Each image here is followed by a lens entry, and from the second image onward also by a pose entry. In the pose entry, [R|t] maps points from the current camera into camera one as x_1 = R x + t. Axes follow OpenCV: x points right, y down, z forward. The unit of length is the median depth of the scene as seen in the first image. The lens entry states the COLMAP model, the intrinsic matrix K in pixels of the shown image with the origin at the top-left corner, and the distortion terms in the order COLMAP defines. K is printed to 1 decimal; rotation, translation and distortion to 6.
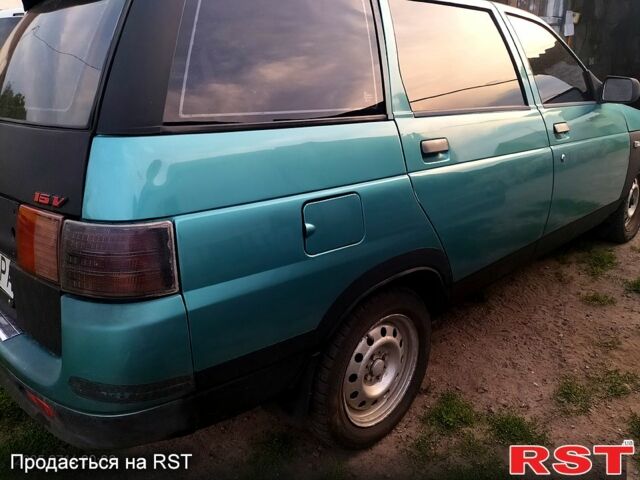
lens RADIAL K [[522.5, 0, 320.0], [0, 522.5, 240.0], [0, 0, 1]] dist [0.003601, 0.000892]
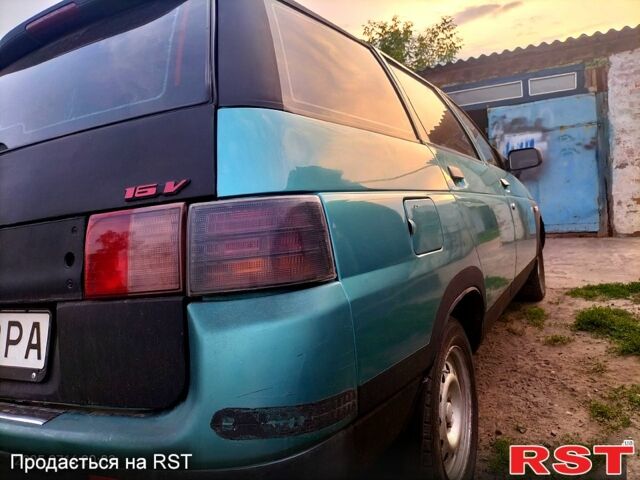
lens RADIAL K [[513.0, 0, 320.0], [0, 513.0, 240.0], [0, 0, 1]] dist [0.037427, -0.001230]
pose [[0.937418, -0.086644, 0.337254, -0.560340], [0.187411, 0.941840, -0.278951, 0.261381], [-0.293470, 0.324699, 0.899136, 0.255354]]
